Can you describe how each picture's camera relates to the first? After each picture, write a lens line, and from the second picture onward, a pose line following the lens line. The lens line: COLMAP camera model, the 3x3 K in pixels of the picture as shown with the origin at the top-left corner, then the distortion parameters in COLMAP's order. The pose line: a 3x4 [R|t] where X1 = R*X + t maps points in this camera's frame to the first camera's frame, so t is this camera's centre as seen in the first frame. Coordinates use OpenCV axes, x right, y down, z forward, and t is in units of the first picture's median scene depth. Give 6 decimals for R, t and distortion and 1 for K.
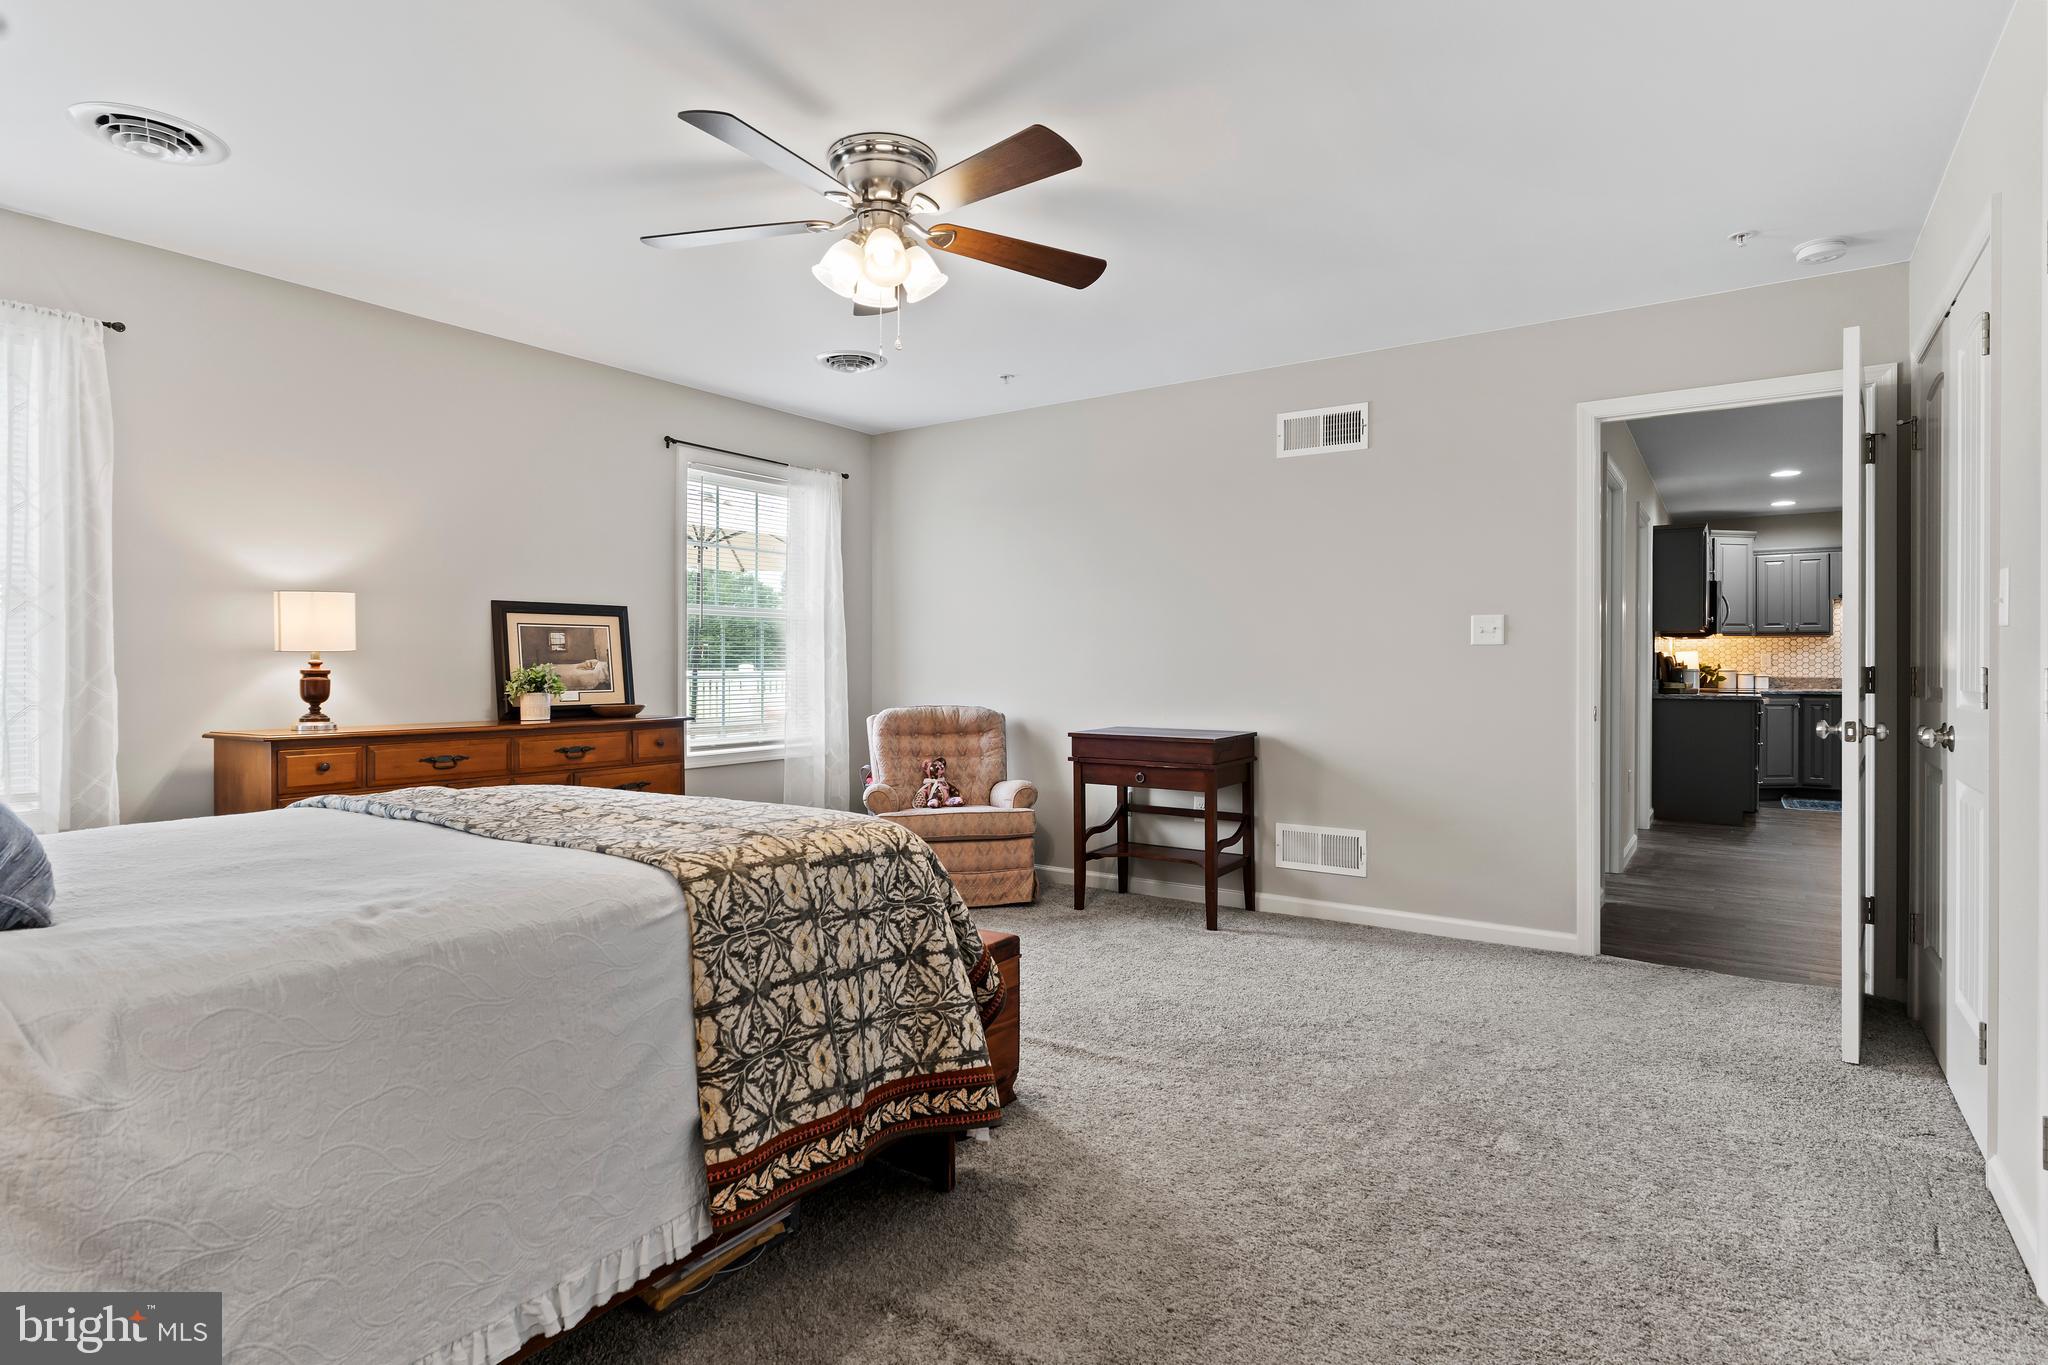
lens RADIAL K [[1043.0, 0, 1015.5], [0, 1043.0, 681.1], [0, 0, 1]] dist [-0.004481, 0.000468]
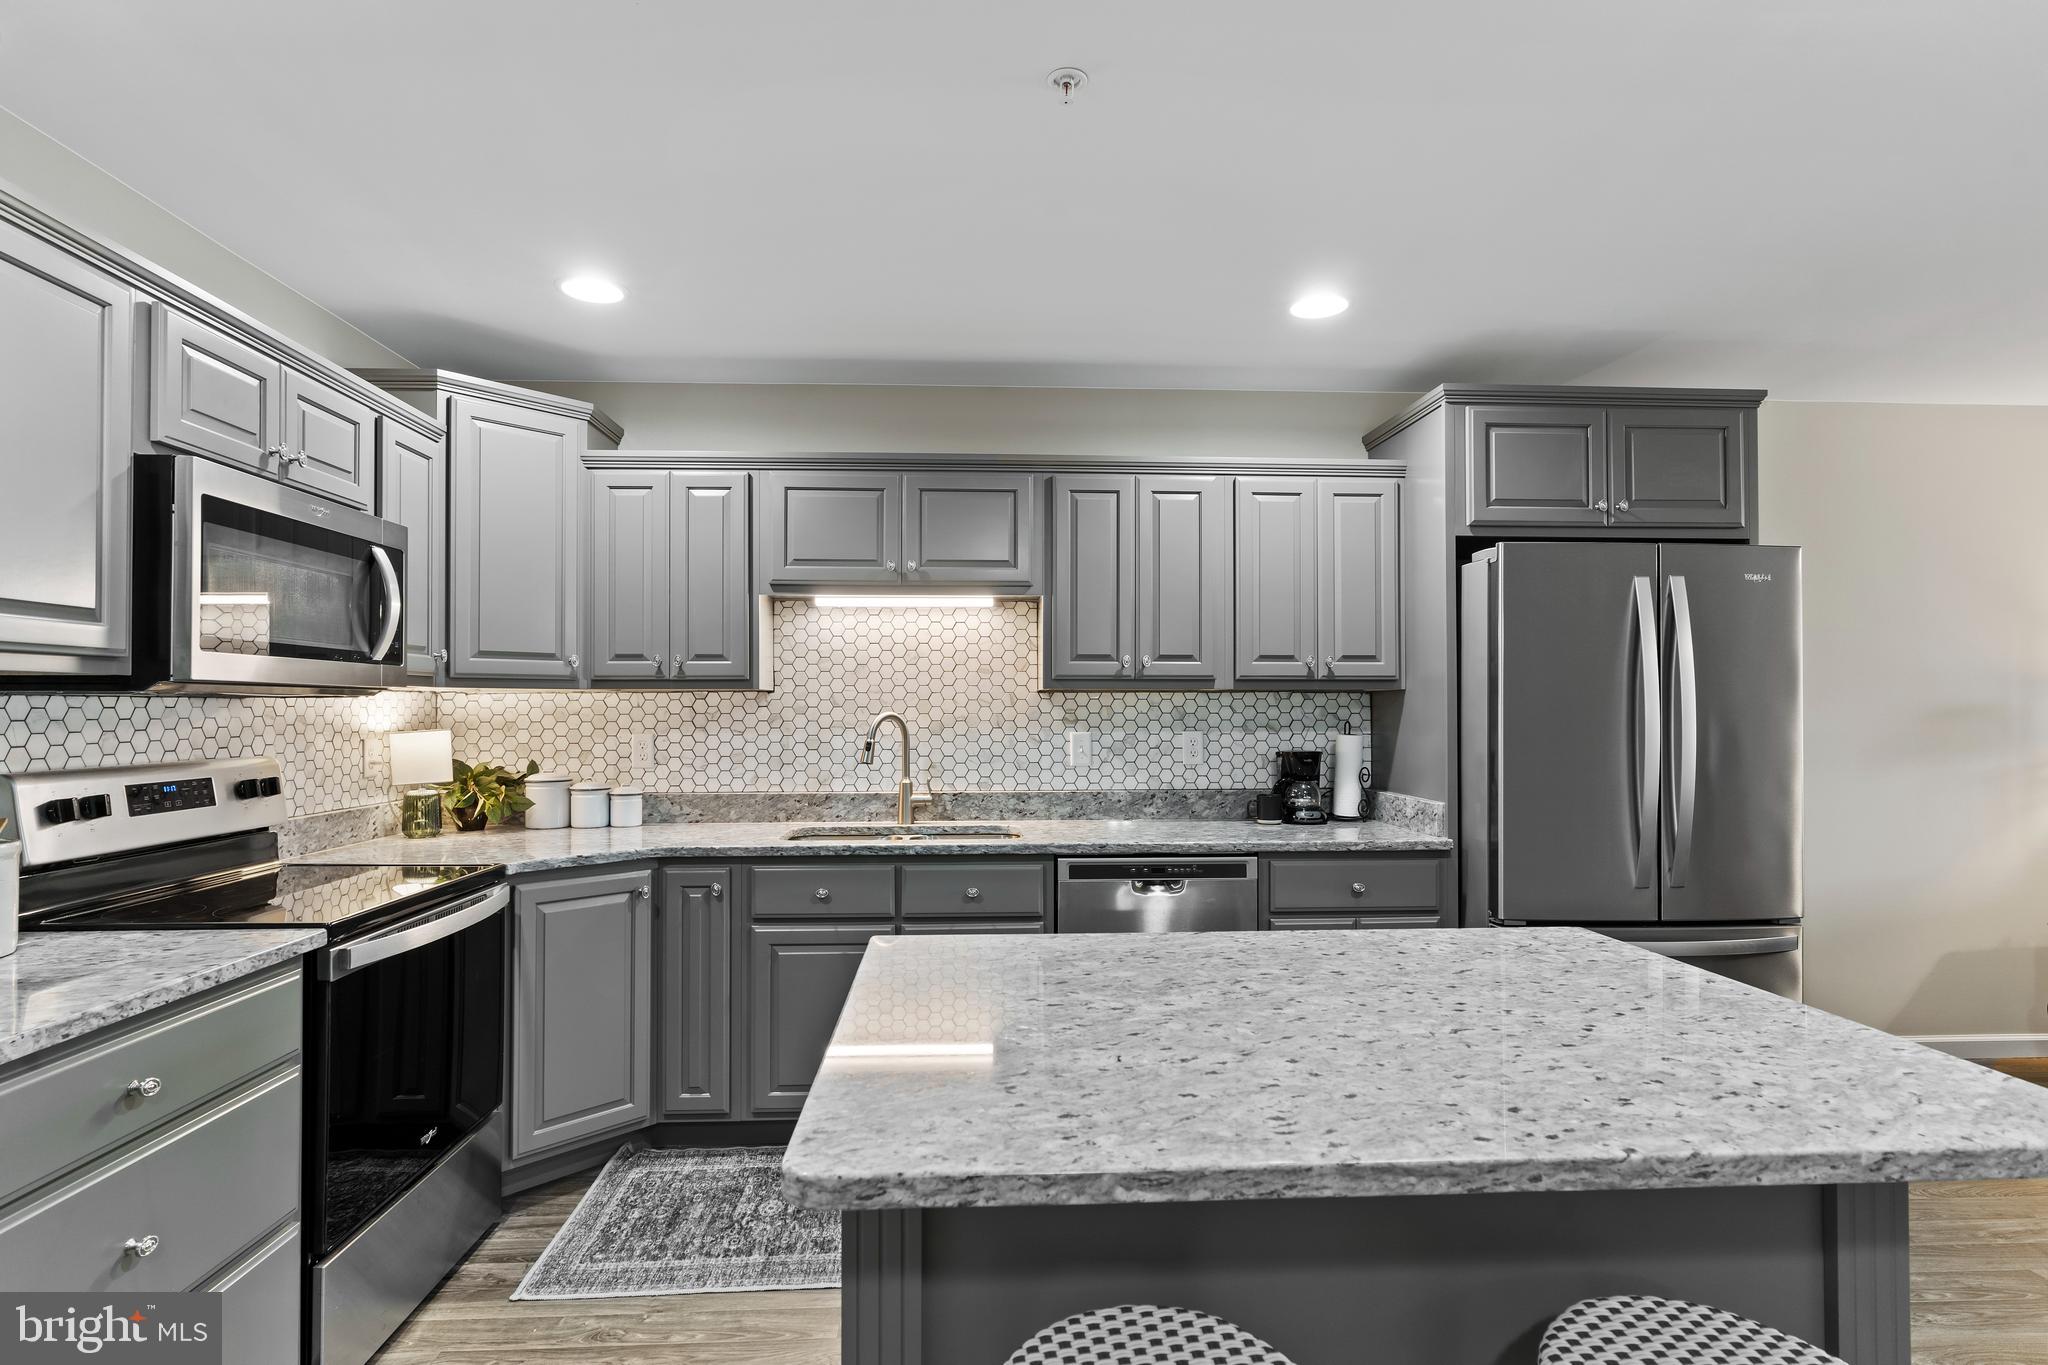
lens RADIAL K [[1051.2, 0, 1018.7], [0, 1051.2, 694.7], [0, 0, 1]] dist [-0.009347, 0.001266]
pose [[0.788751, 0.008201, 0.614658, 0.612456], [0.006093, 0.999758, -0.021158, -0.032806], [-0.614682, 0.020434, 0.788510, 0.624327]]
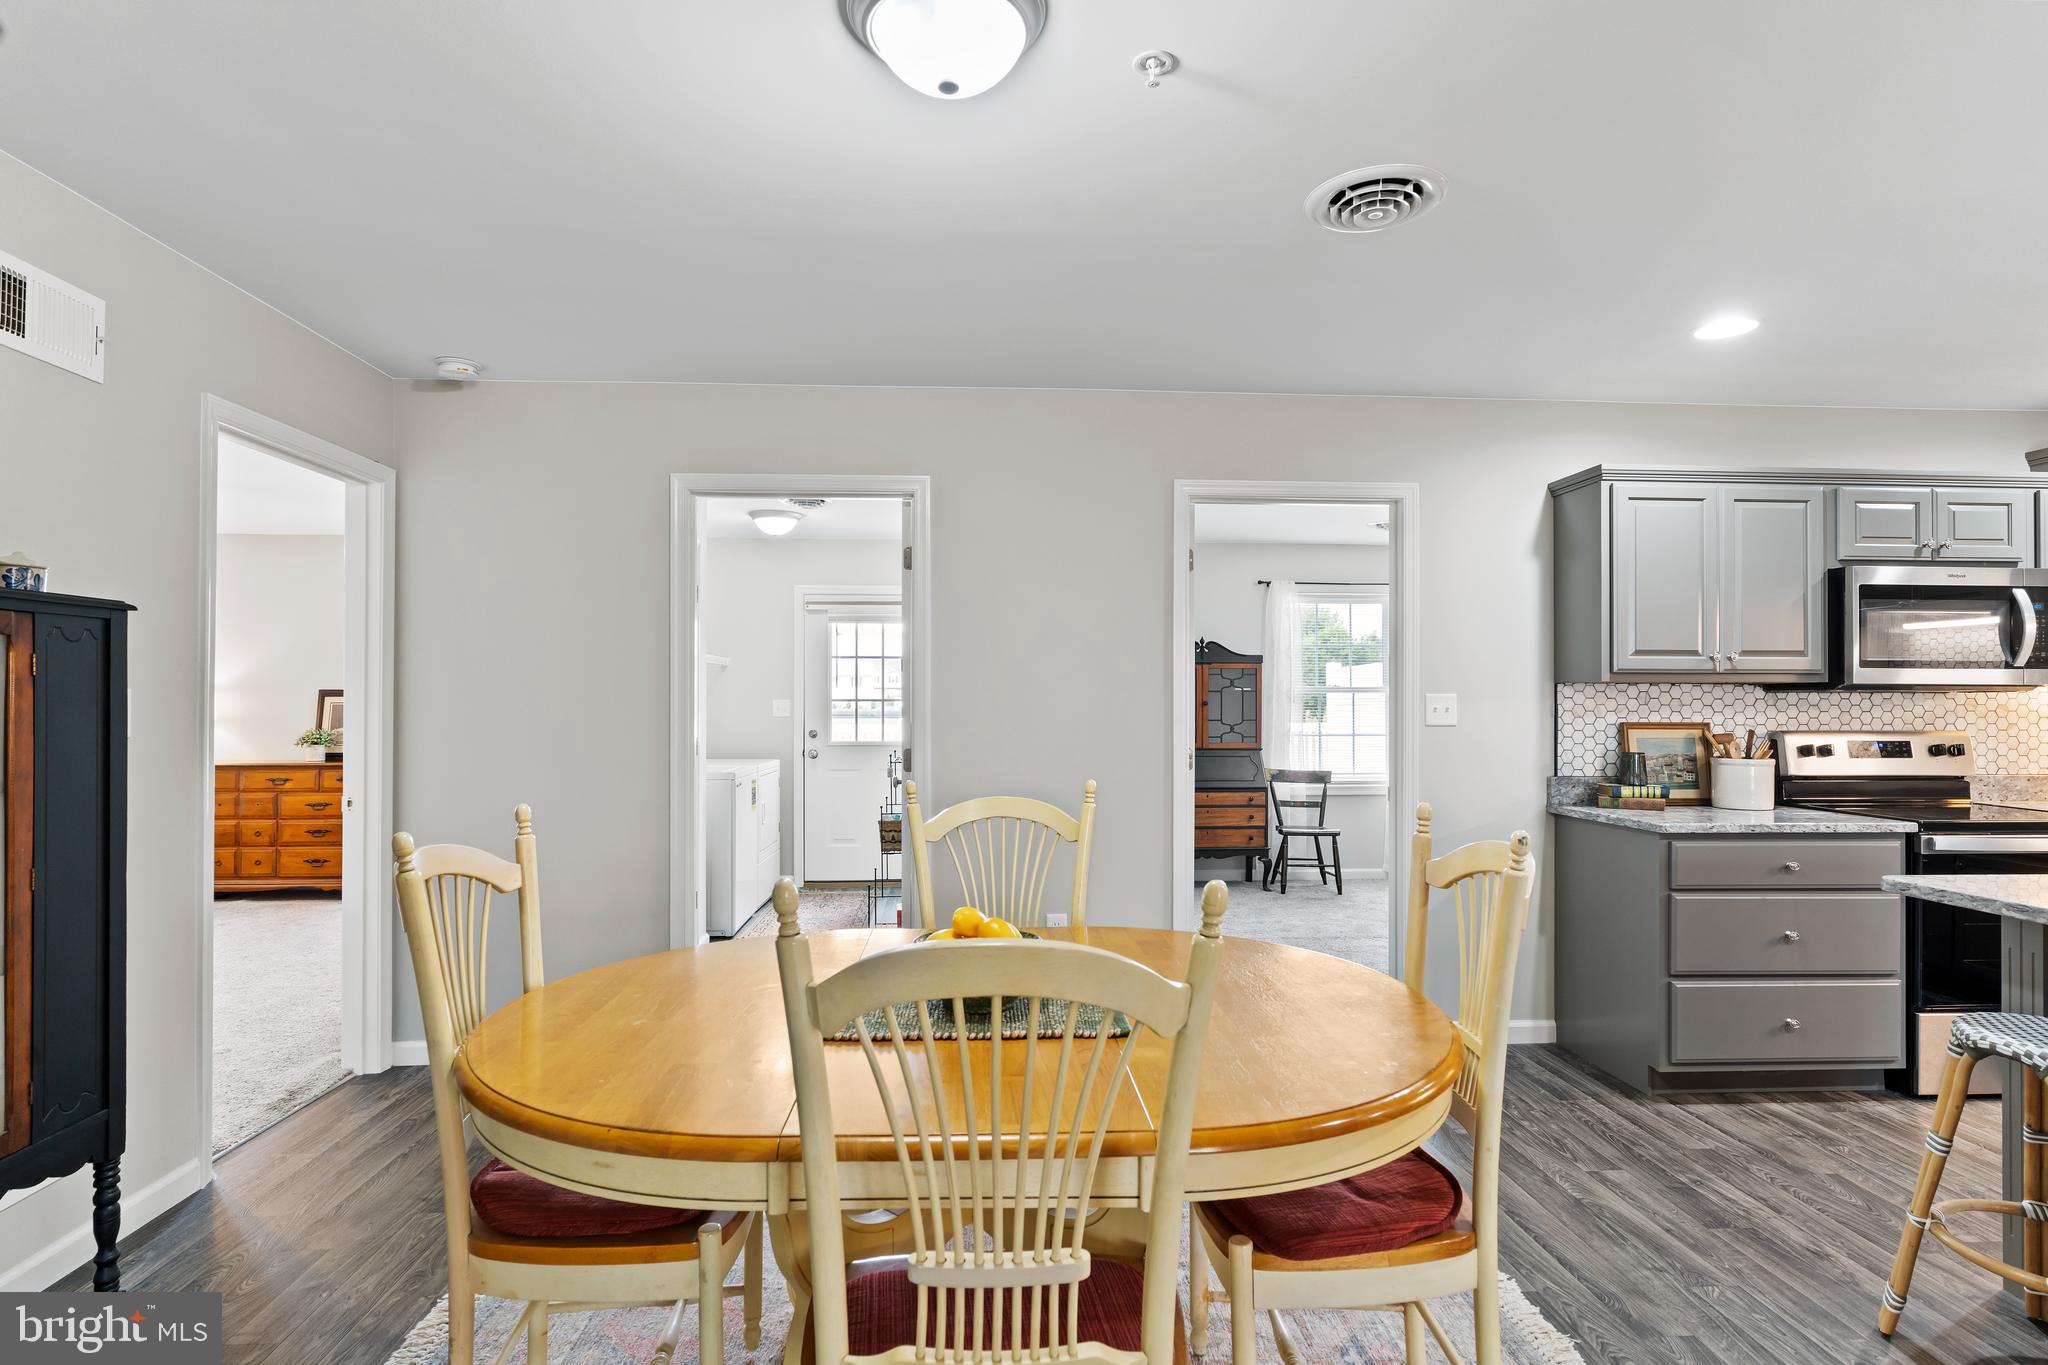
lens RADIAL K [[1047.9, 0, 1016.6], [0, 1047.9, 694.7], [0, 0, 1]] dist [-0.002861, 0.000843]
pose [[0.619357, -0.002392, -0.785106, 0.729192], [-0.010990, 0.999871, -0.011715, -0.028747], [0.785032, 0.015884, 0.619251, 0.387171]]
